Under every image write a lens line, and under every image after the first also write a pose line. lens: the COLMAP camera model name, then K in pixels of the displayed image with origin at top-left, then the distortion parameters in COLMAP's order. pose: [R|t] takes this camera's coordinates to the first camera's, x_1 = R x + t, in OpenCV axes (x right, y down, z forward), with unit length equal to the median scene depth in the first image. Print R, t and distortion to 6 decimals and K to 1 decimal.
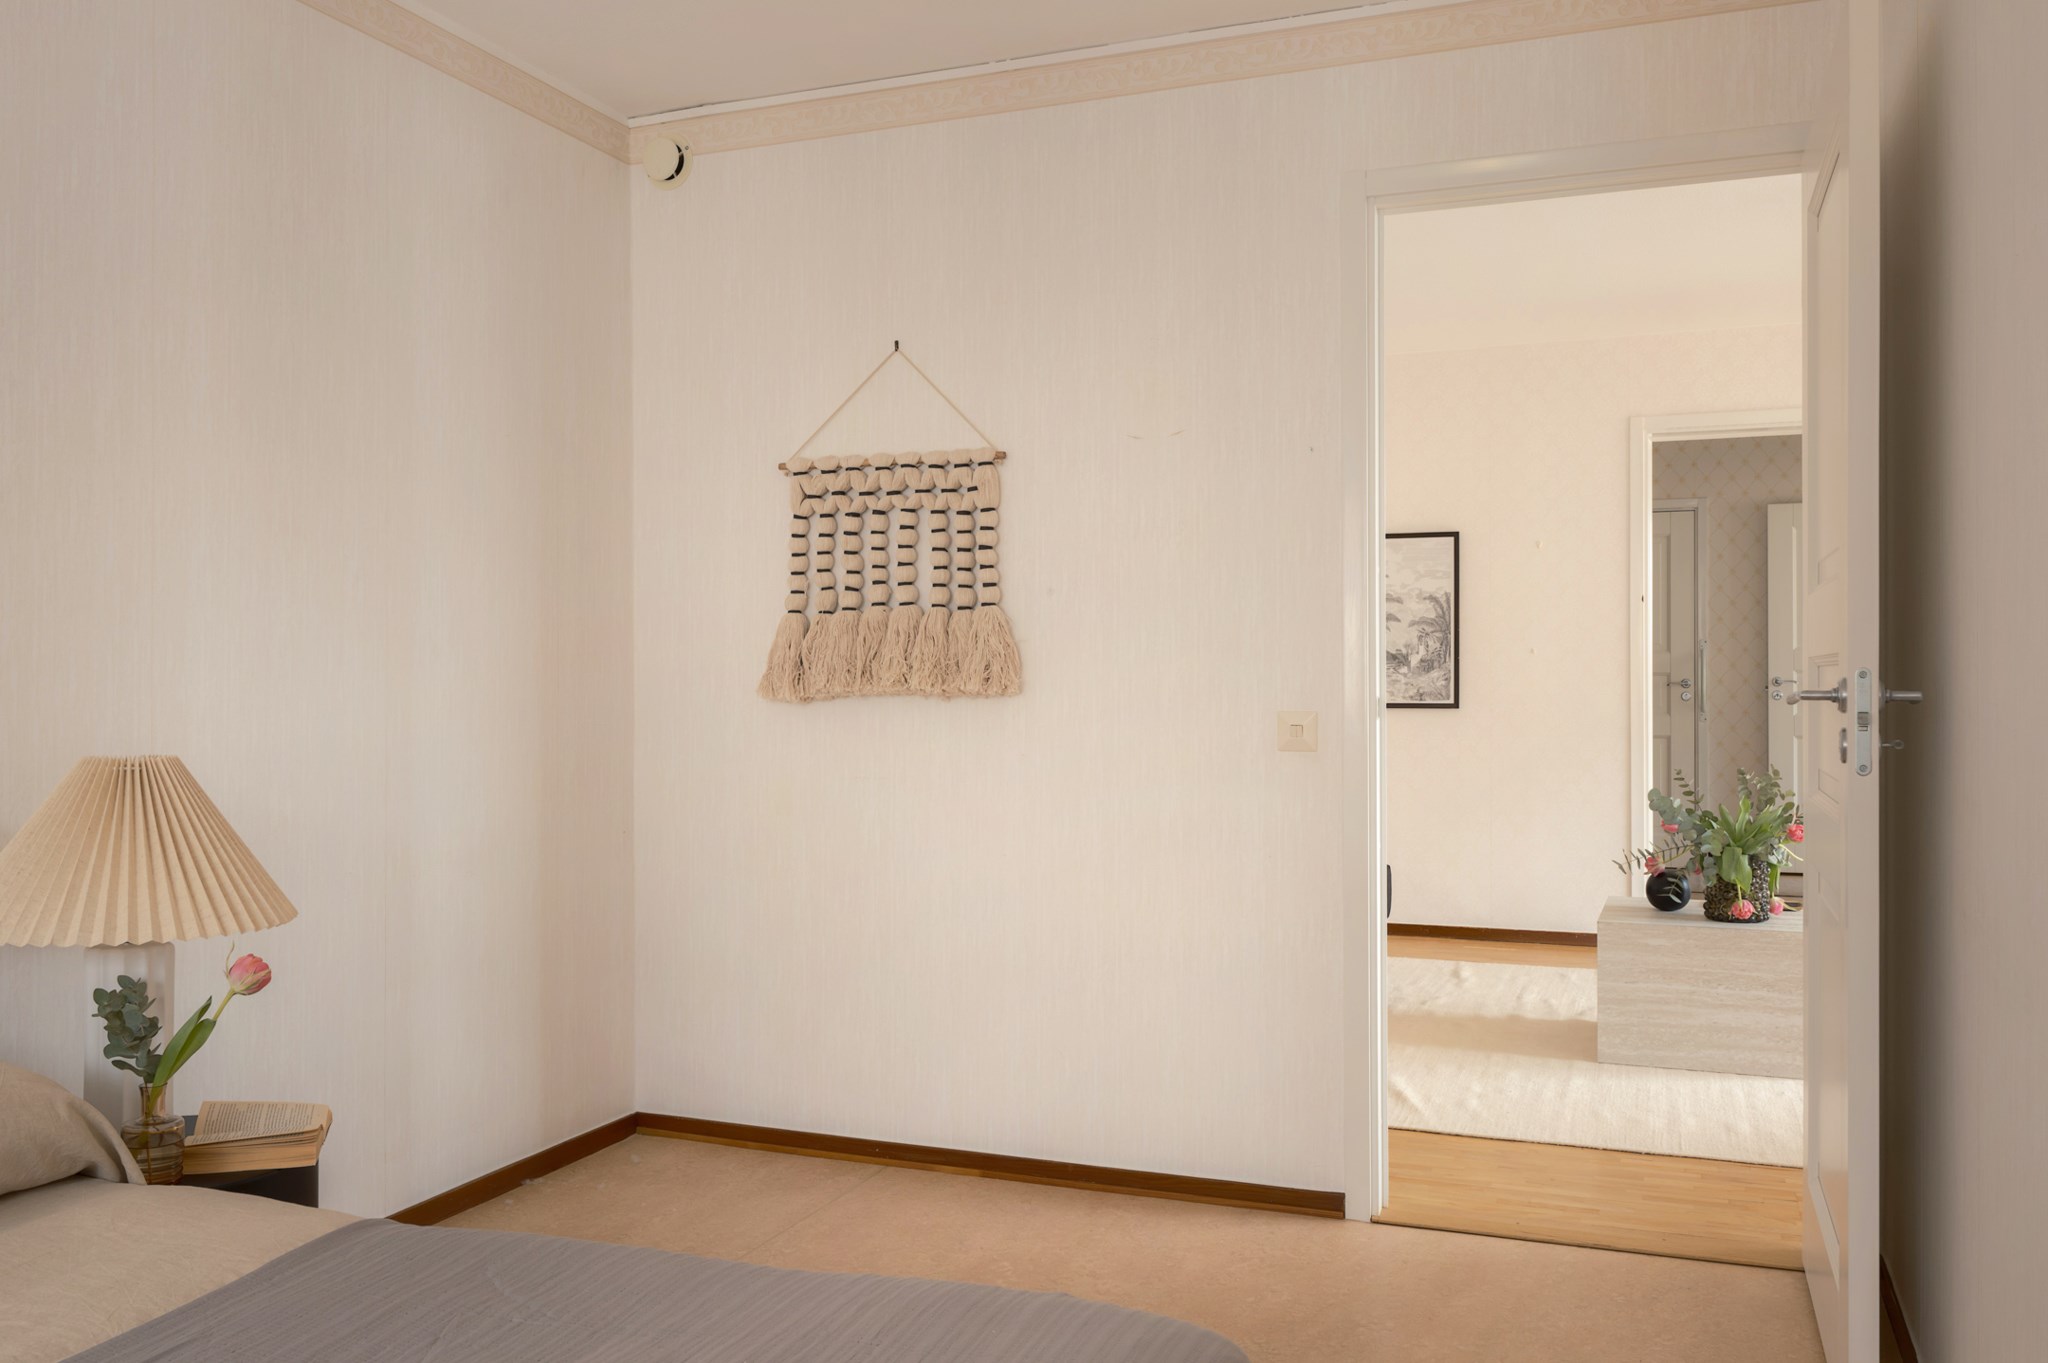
lens RADIAL K [[1658.6, 0, 1024.0], [0, 1658.6, 681.5], [0, 0, 1]] dist [0.004460, 0.002321]
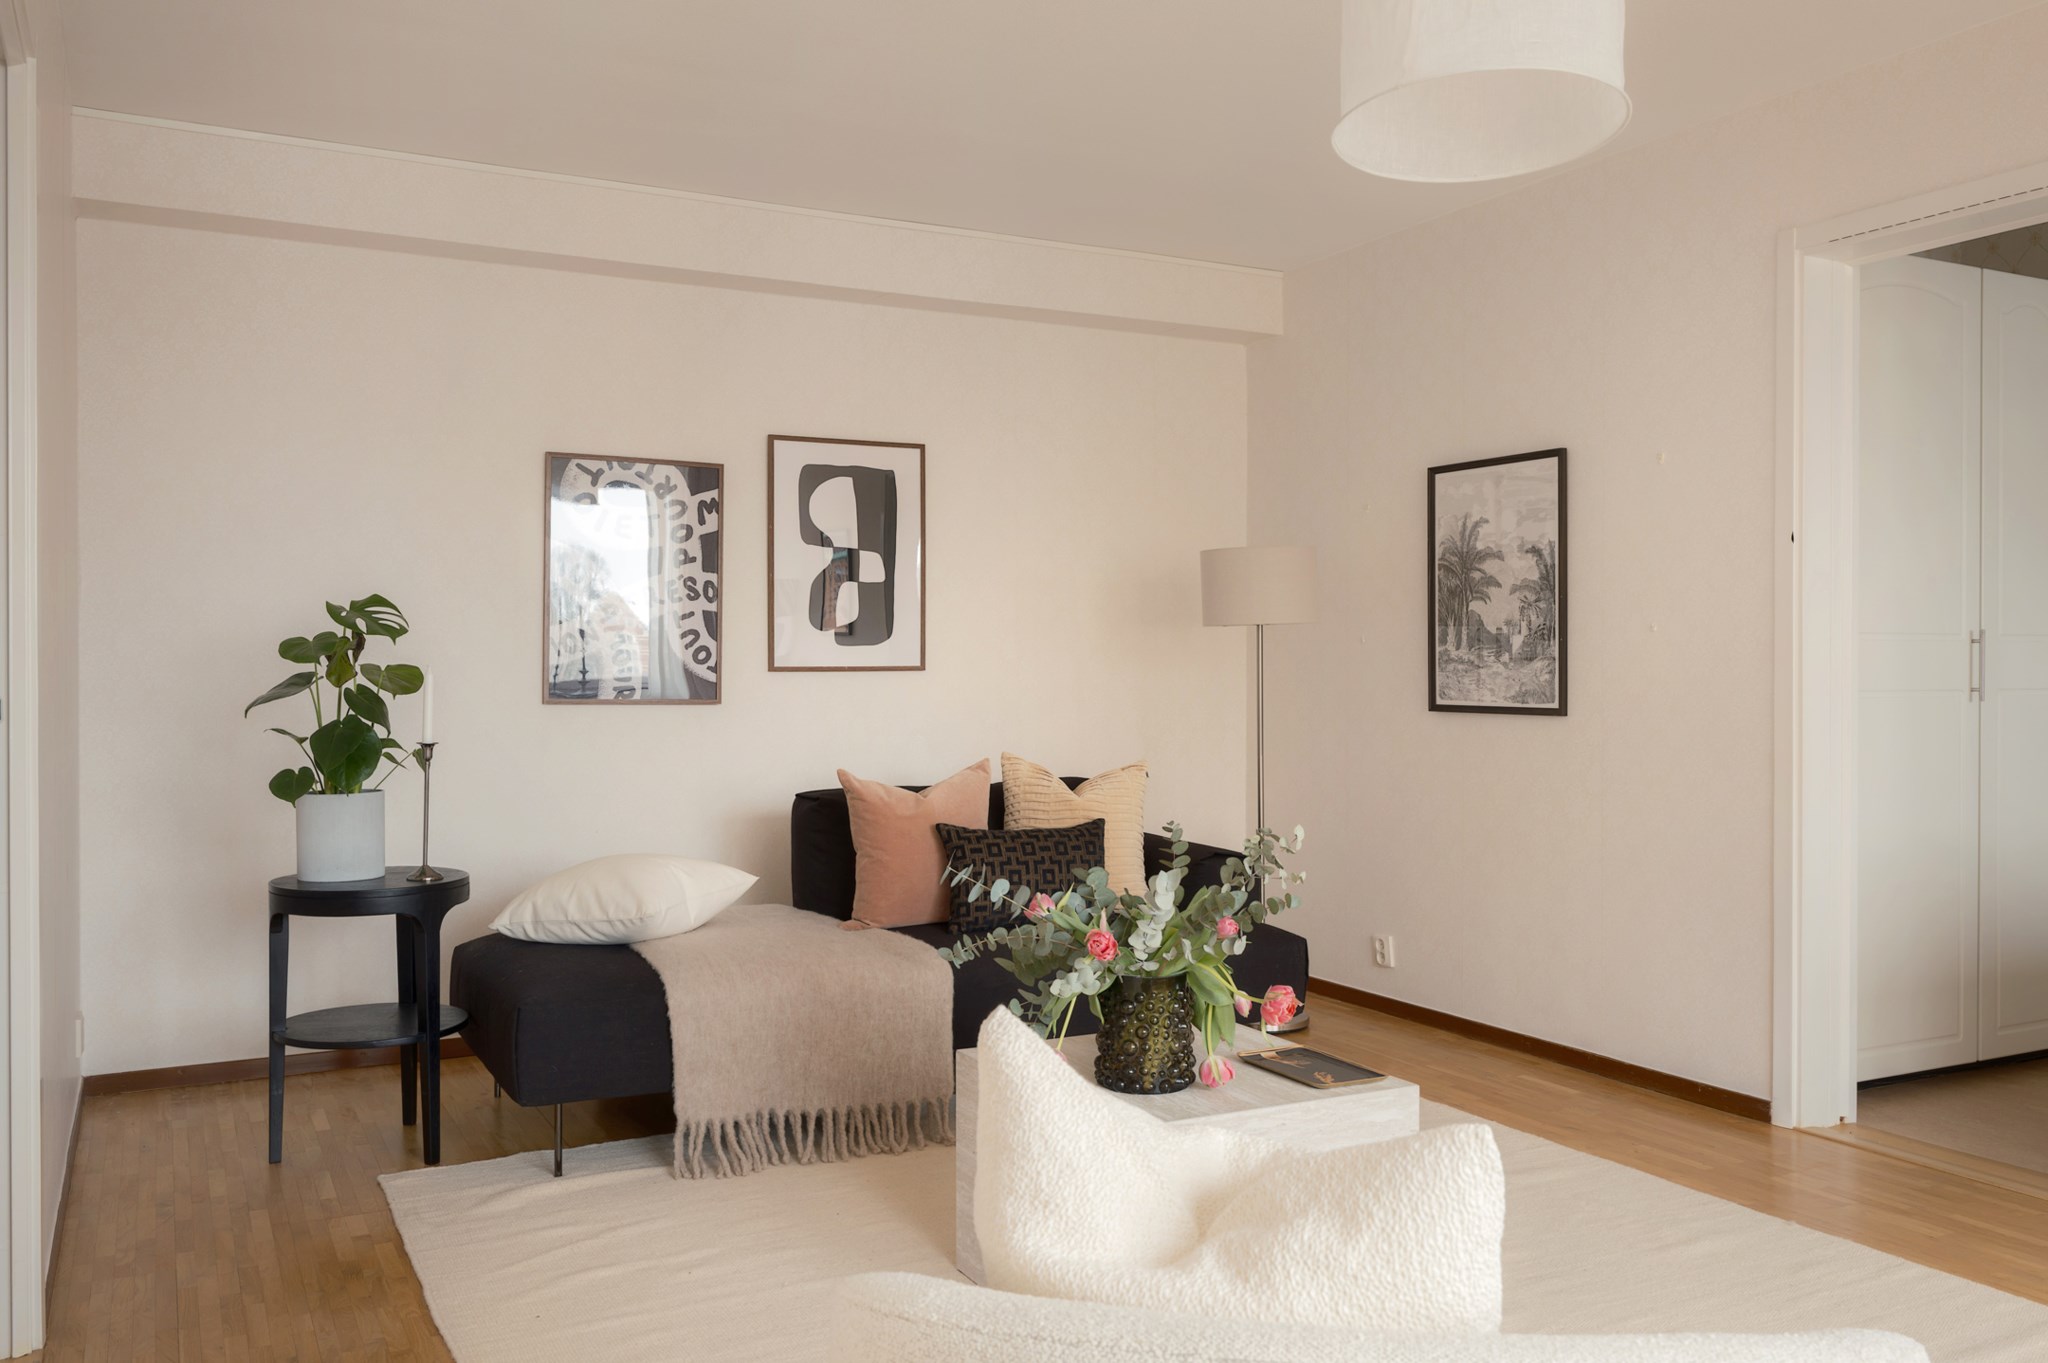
lens RADIAL K [[1658.6, 0, 1024.0], [0, 1658.6, 681.5], [0, 0, 1]] dist [0.004460, 0.002321]
pose [[0.754957, 0.008347, -0.655721, 0.531272], [-0.002654, 0.999950, 0.009673, -0.003334], [0.655769, -0.005562, 0.754941, 0.359070]]
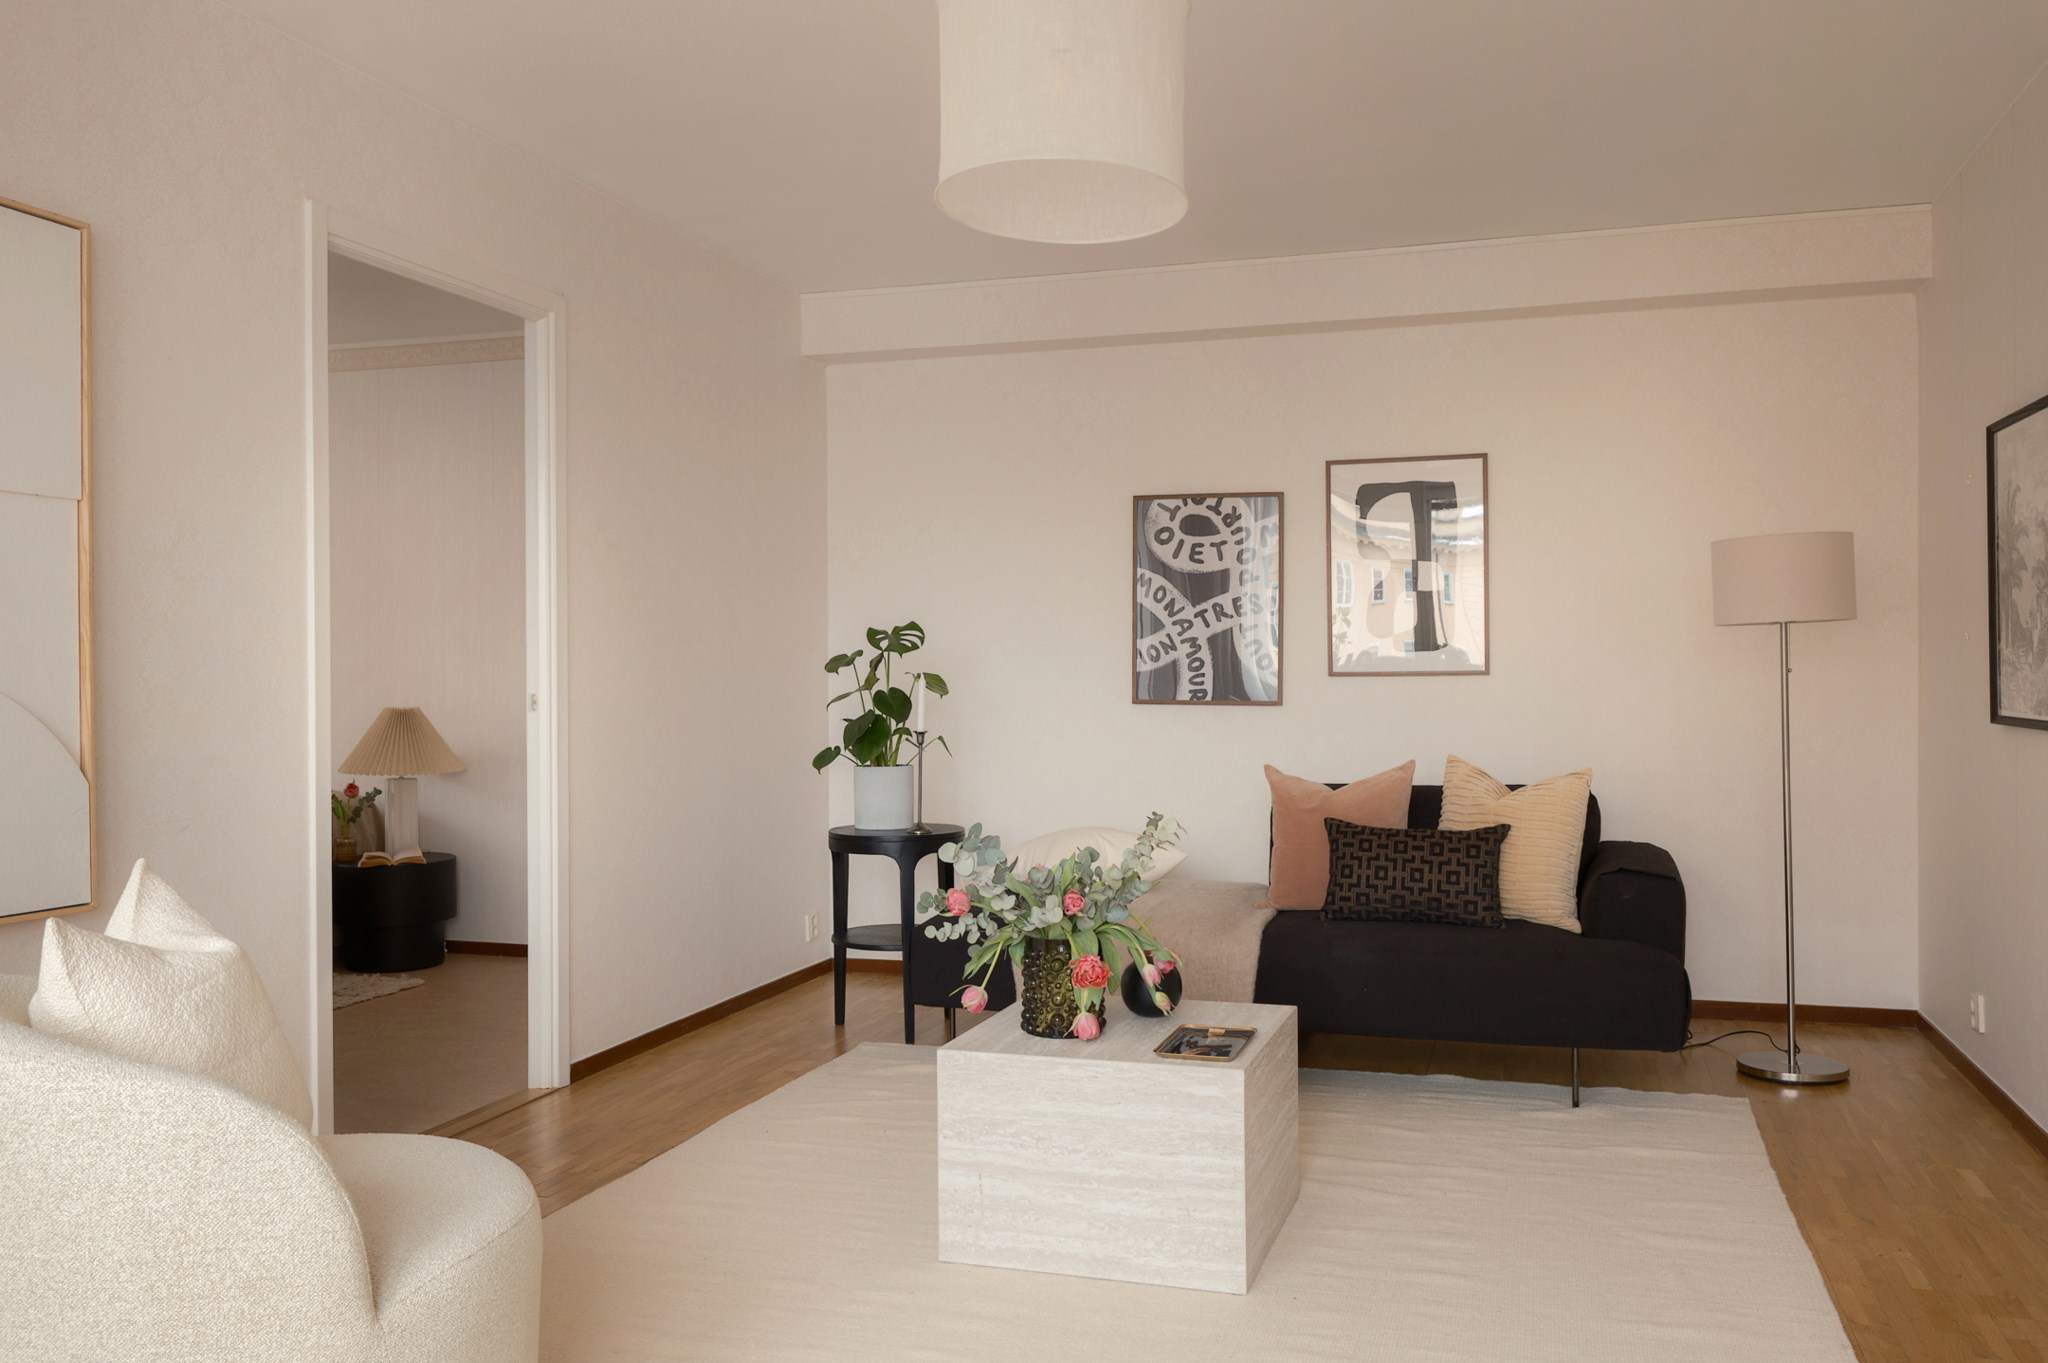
lens RADIAL K [[1658.6, 0, 1024.0], [0, 1658.6, 681.5], [0, 0, 1]] dist [0.004460, 0.002321]
pose [[0.067838, 0.008711, -0.997658, 0.759434], [0.004898, 0.999947, 0.009064, -0.005843], [0.997684, -0.005501, 0.067792, 0.636973]]
